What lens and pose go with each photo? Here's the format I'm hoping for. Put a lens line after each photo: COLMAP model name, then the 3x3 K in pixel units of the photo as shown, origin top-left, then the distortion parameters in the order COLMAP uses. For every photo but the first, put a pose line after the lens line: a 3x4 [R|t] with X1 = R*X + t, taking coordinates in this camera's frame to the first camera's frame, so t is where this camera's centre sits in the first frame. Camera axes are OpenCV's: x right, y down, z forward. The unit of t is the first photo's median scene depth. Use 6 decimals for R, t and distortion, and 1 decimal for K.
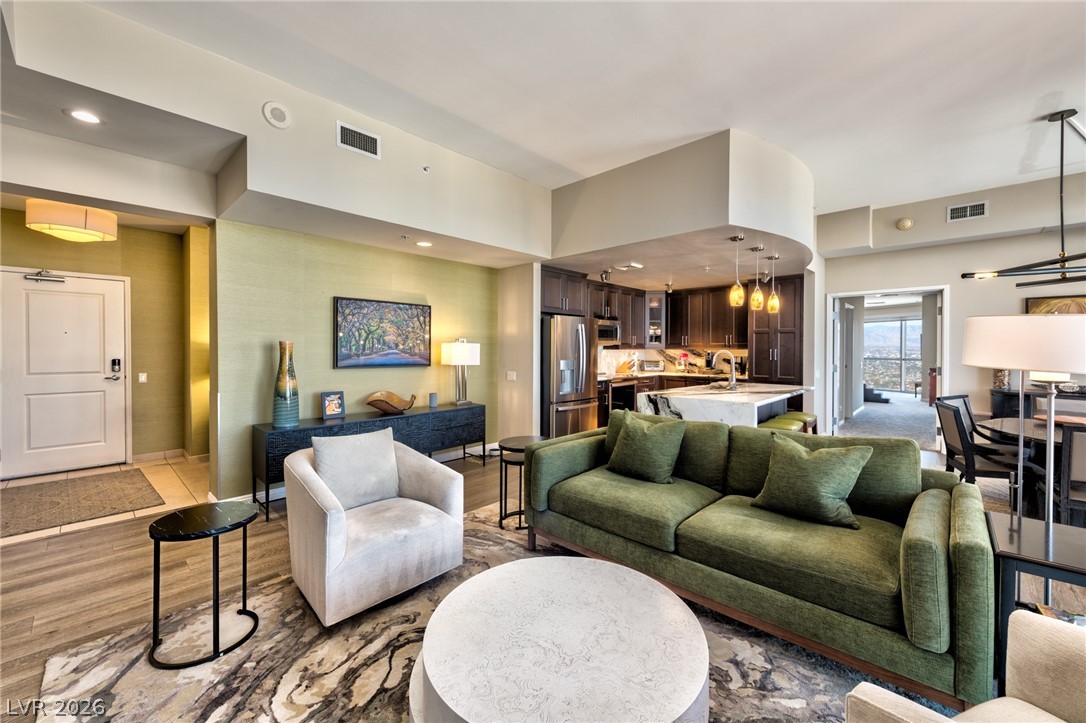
lens RADIAL K [[435.5, 0, 539.2], [0, 435.5, 354.7], [0, 0, 1]] dist [0.010661, -0.002498]
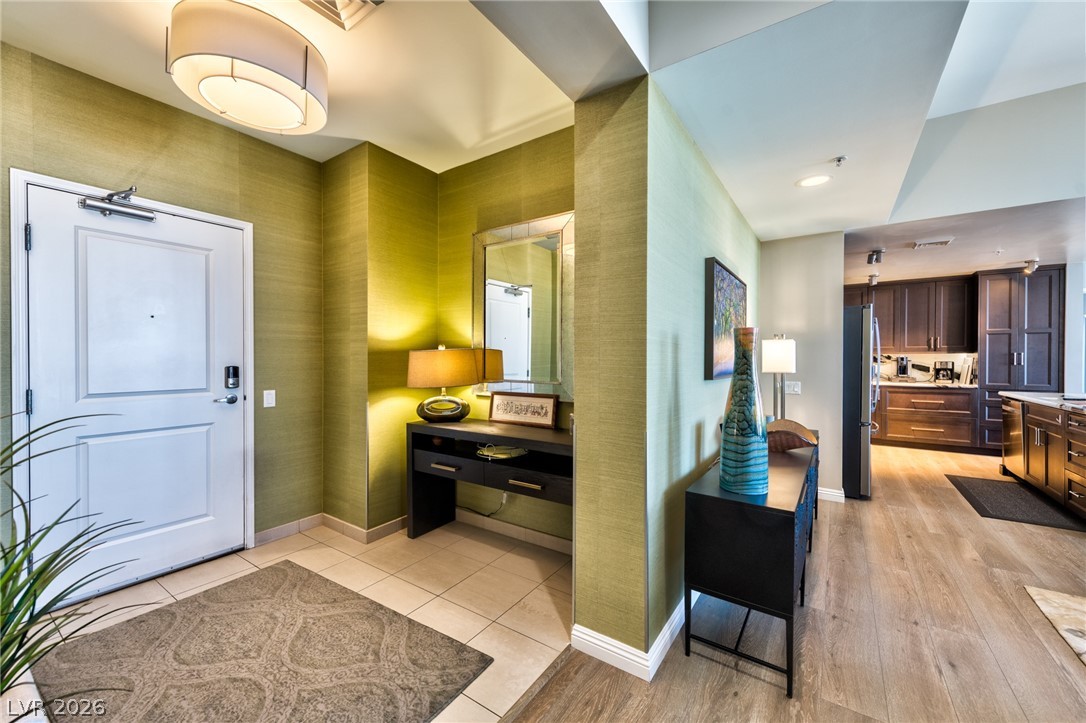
lens RADIAL K [[435.5, 0, 547.2], [0, 435.5, 360.9], [0, 0, 1]] dist [0.010661, -0.002498]
pose [[0.988041, -0.001561, 0.154182, -0.547655], [0.001975, 0.999995, -0.002535, 0.004605], [-0.154177, 0.002809, 0.988039, 0.320811]]
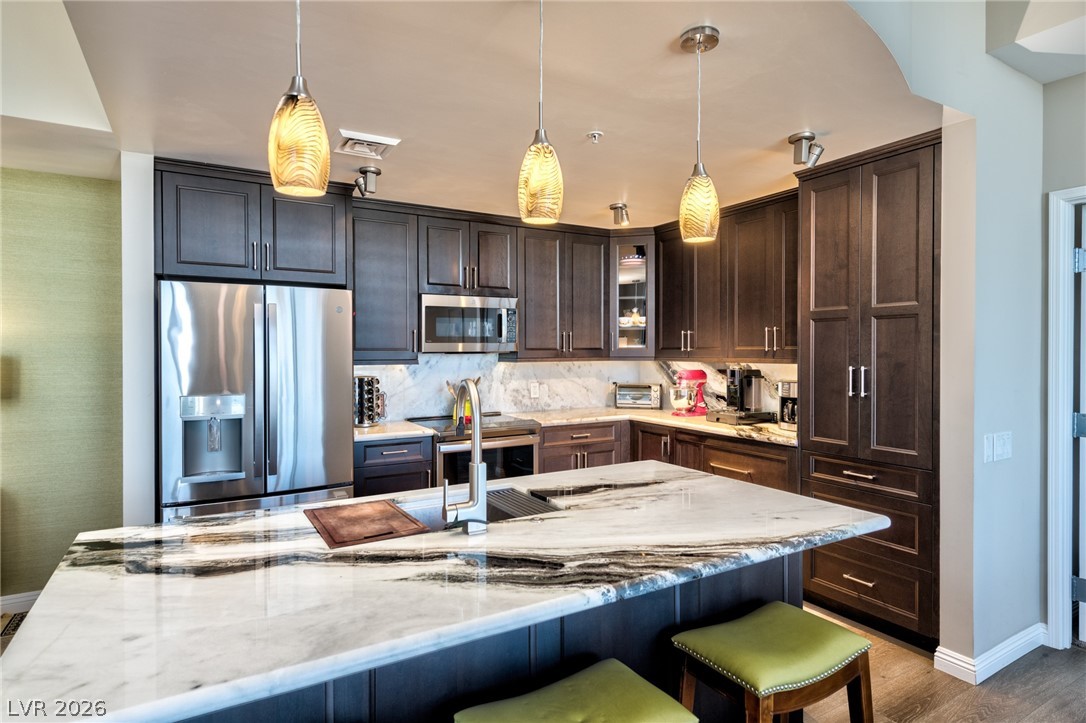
lens RADIAL K [[582.3, 0, 547.3], [0, 582.3, 355.3], [0, 0, 1]] dist [-0.006509, -0.000739]
pose [[0.958255, -0.000148, -0.285914, 0.471242], [-0.002325, 0.999963, -0.008307, -0.017085], [0.285905, 0.008625, 0.958219, 0.535401]]
